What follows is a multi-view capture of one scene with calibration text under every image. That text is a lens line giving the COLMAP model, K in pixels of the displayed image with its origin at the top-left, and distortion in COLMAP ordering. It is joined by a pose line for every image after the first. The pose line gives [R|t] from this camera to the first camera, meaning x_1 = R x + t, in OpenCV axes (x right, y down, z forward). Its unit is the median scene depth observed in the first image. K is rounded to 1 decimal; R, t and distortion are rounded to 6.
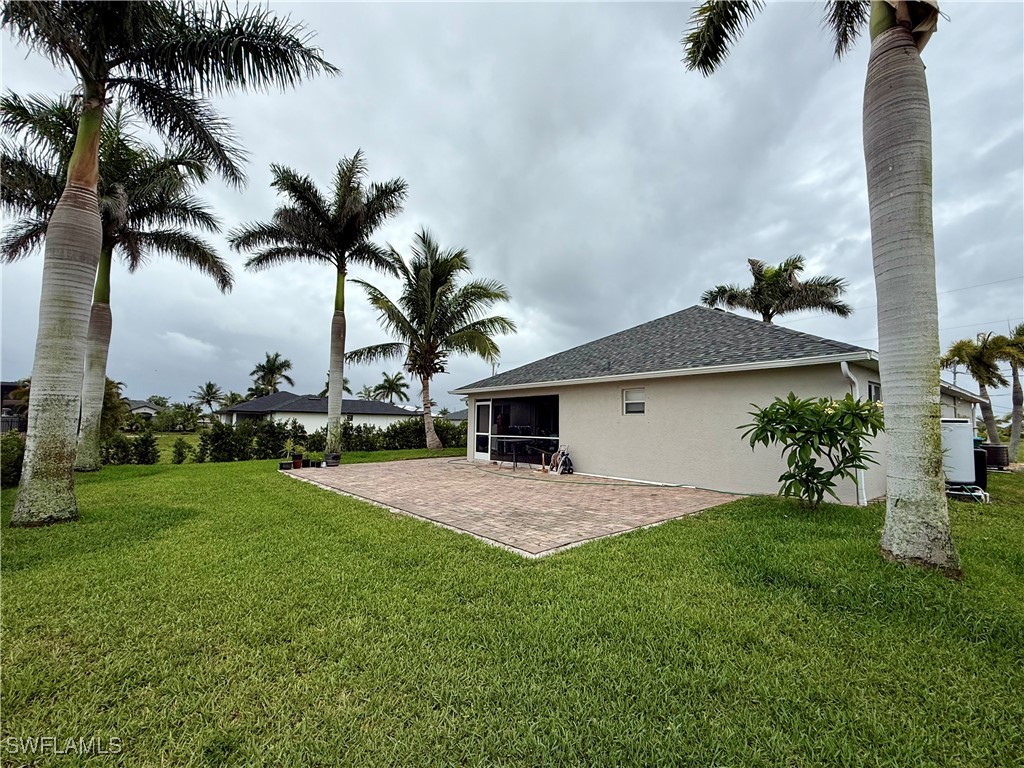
lens RADIAL K [[454.2, 0, 512.5], [0, 454.2, 391.4], [0, 0, 1]] dist [0.000091, 0.000751]
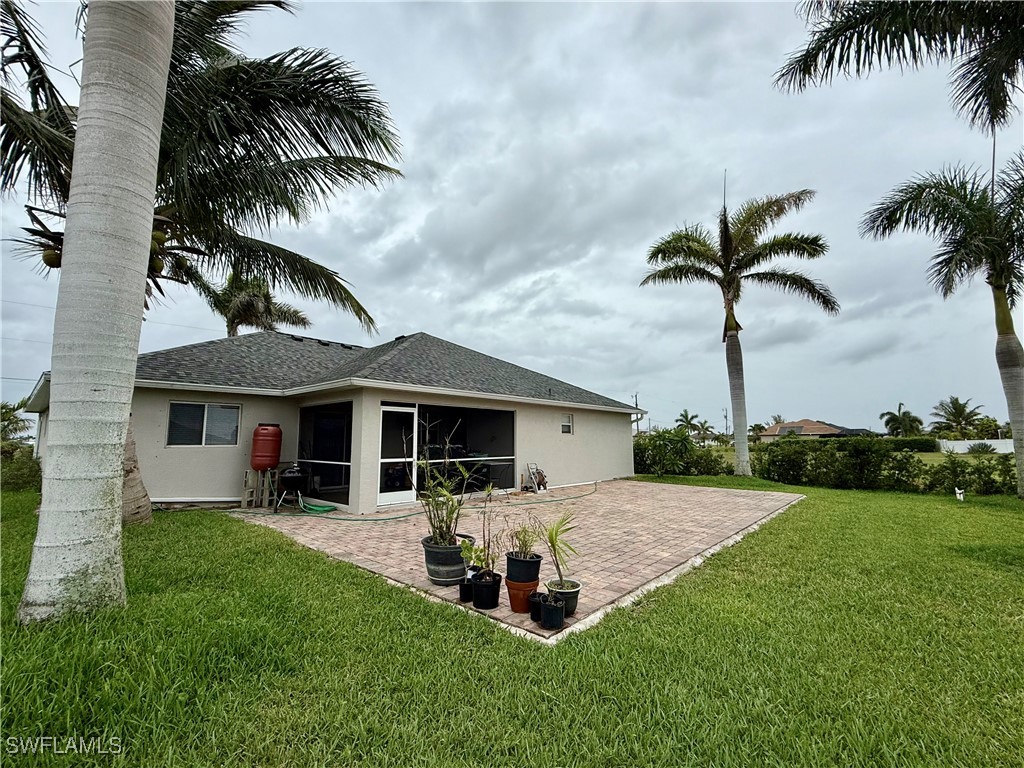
lens RADIAL K [[454.2, 0, 513.5], [0, 454.2, 387.5], [0, 0, 1]] dist [0.000091, 0.000751]
pose [[-0.151179, 0.112965, 0.982031, -0.675274], [-0.065518, 0.990119, -0.123982, 0.061641], [-0.986333, -0.083084, -0.142284, 0.924410]]
